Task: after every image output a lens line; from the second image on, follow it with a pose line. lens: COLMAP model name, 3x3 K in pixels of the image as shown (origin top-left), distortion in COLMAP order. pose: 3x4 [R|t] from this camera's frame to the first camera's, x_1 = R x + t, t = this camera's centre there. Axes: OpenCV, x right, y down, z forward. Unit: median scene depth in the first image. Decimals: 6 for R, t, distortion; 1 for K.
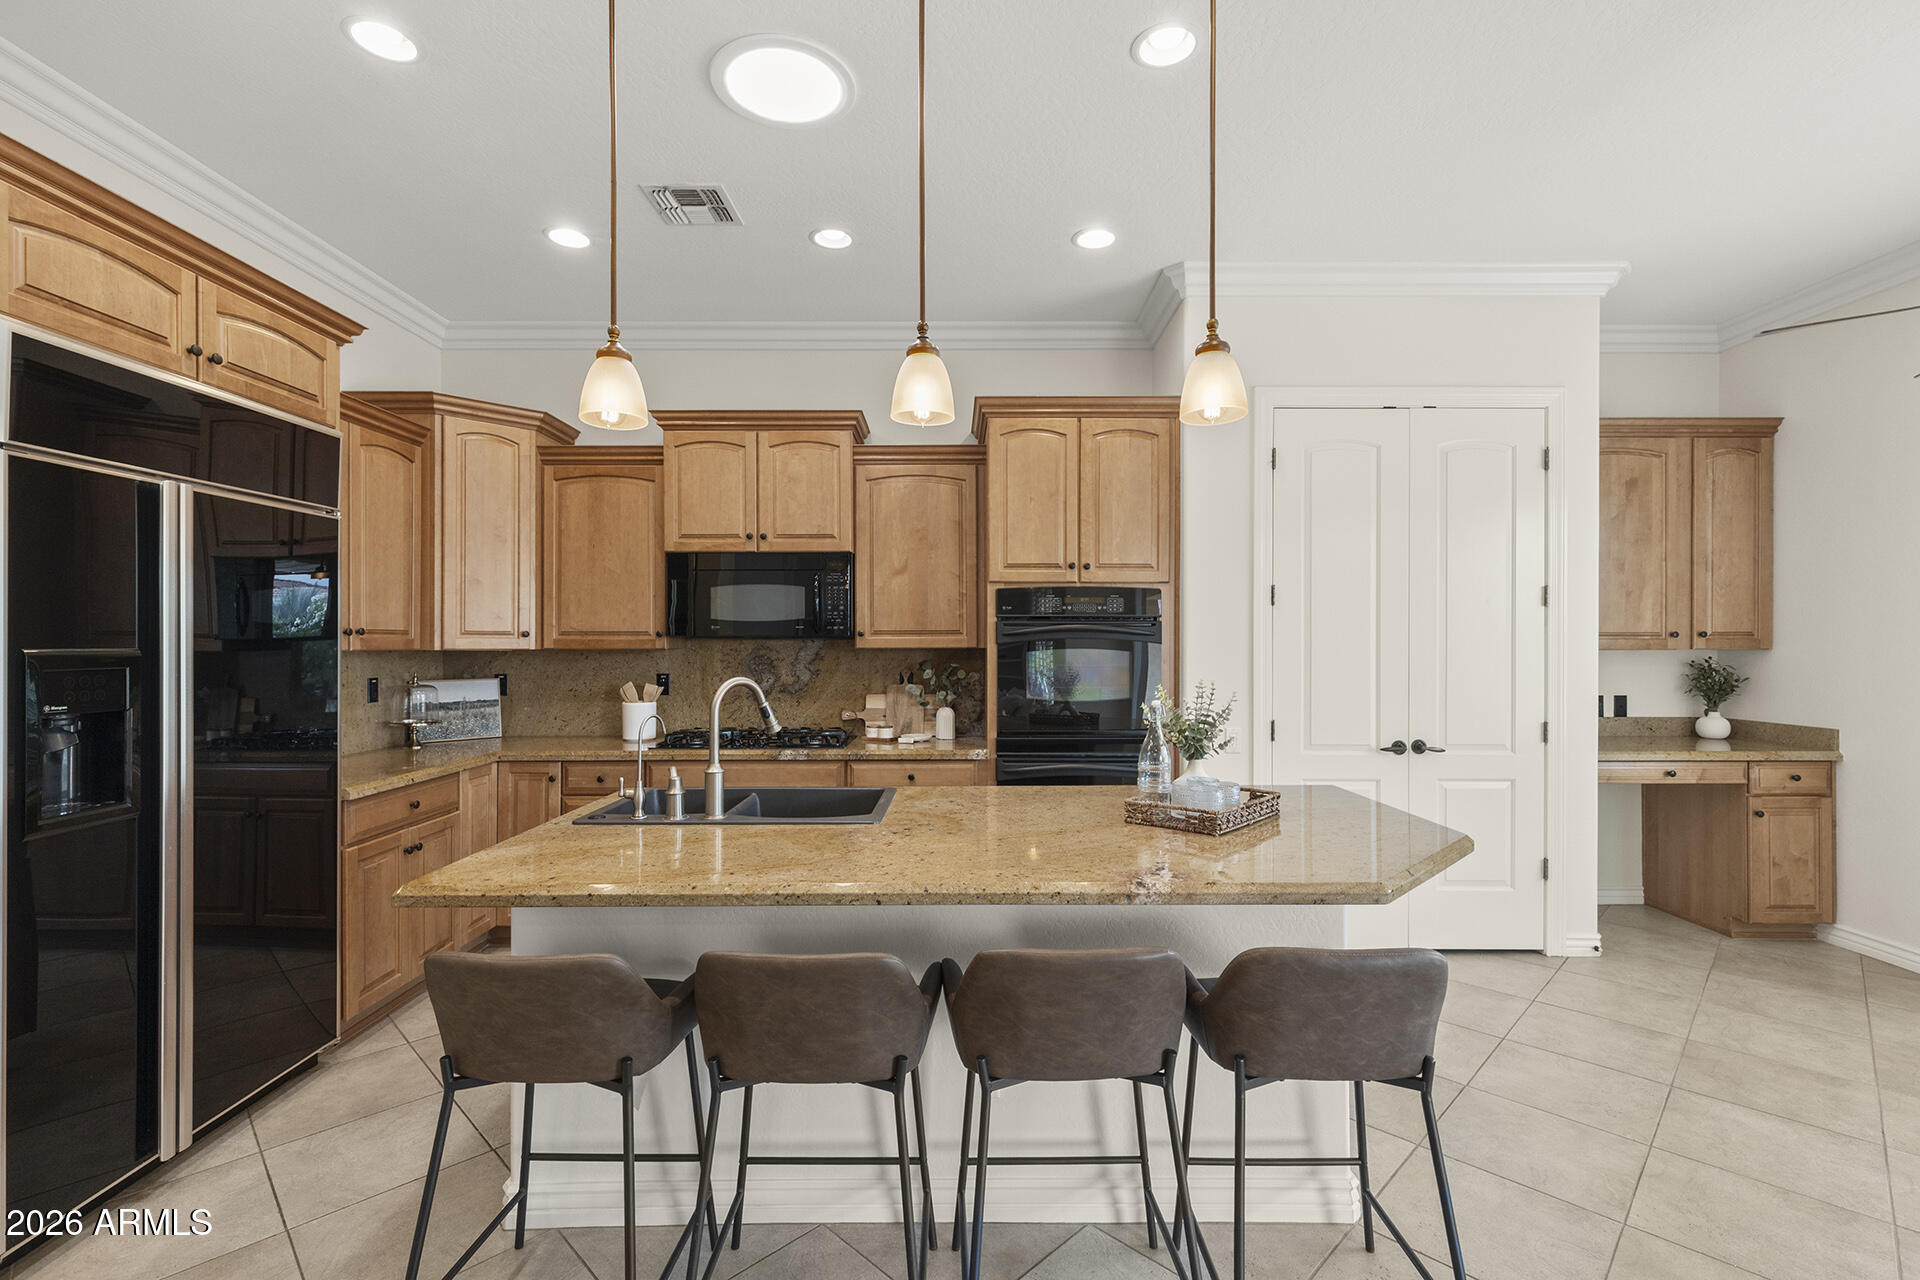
lens RADIAL K [[857.1, 0, 957.1], [0, 857.1, 641.8], [0, 0, 1]] dist [0.001727, 0.000273]
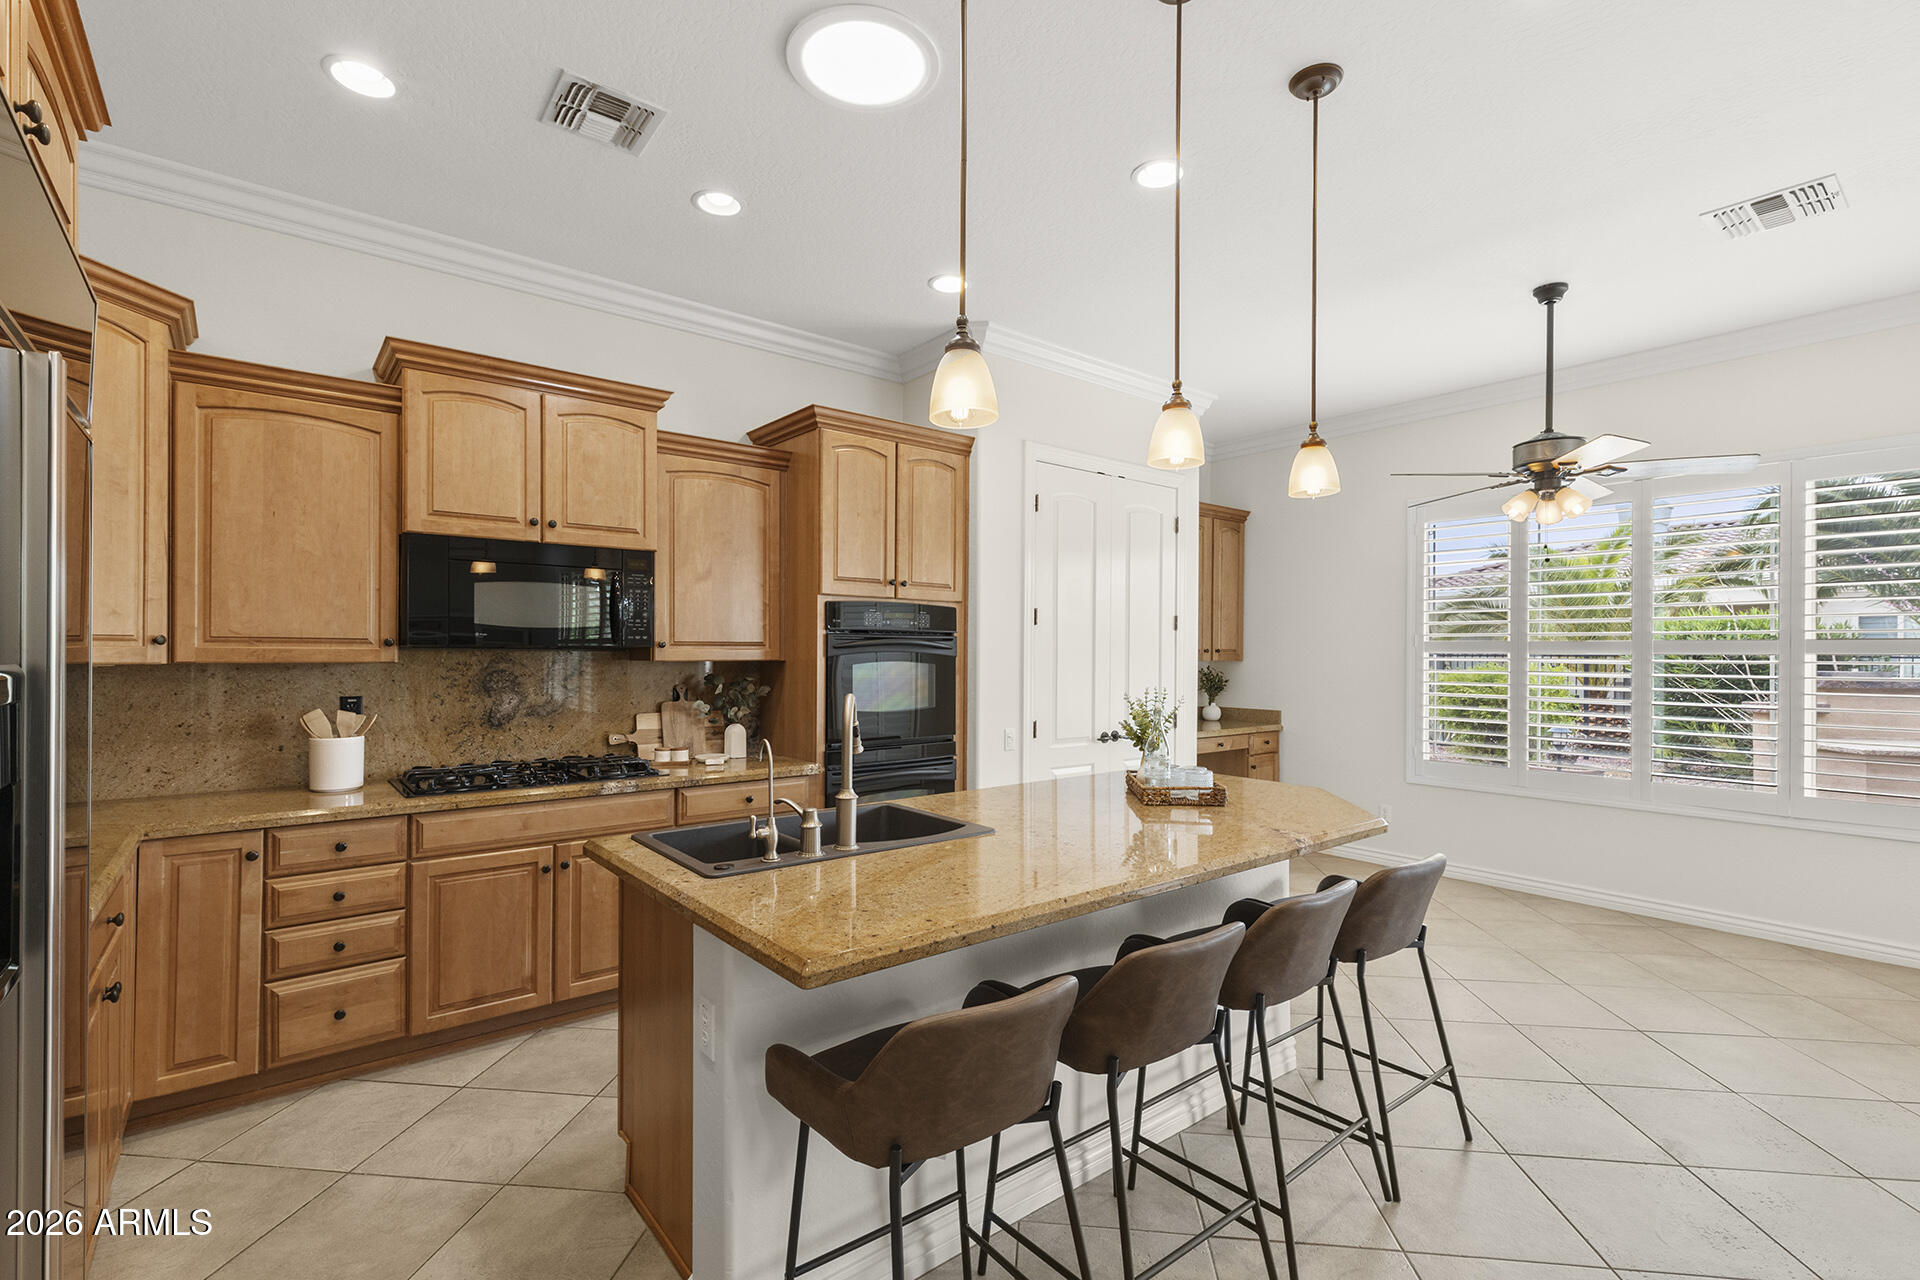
lens RADIAL K [[856.2, 0, 965.7], [0, 856.2, 655.4], [0, 0, 1]] dist [0.002125, 0.000242]
pose [[0.780102, 0.002528, 0.625648, -0.426839], [-0.004819, 0.999986, 0.001968, -0.001661], [-0.625634, -0.004550, 0.780103, 0.118486]]
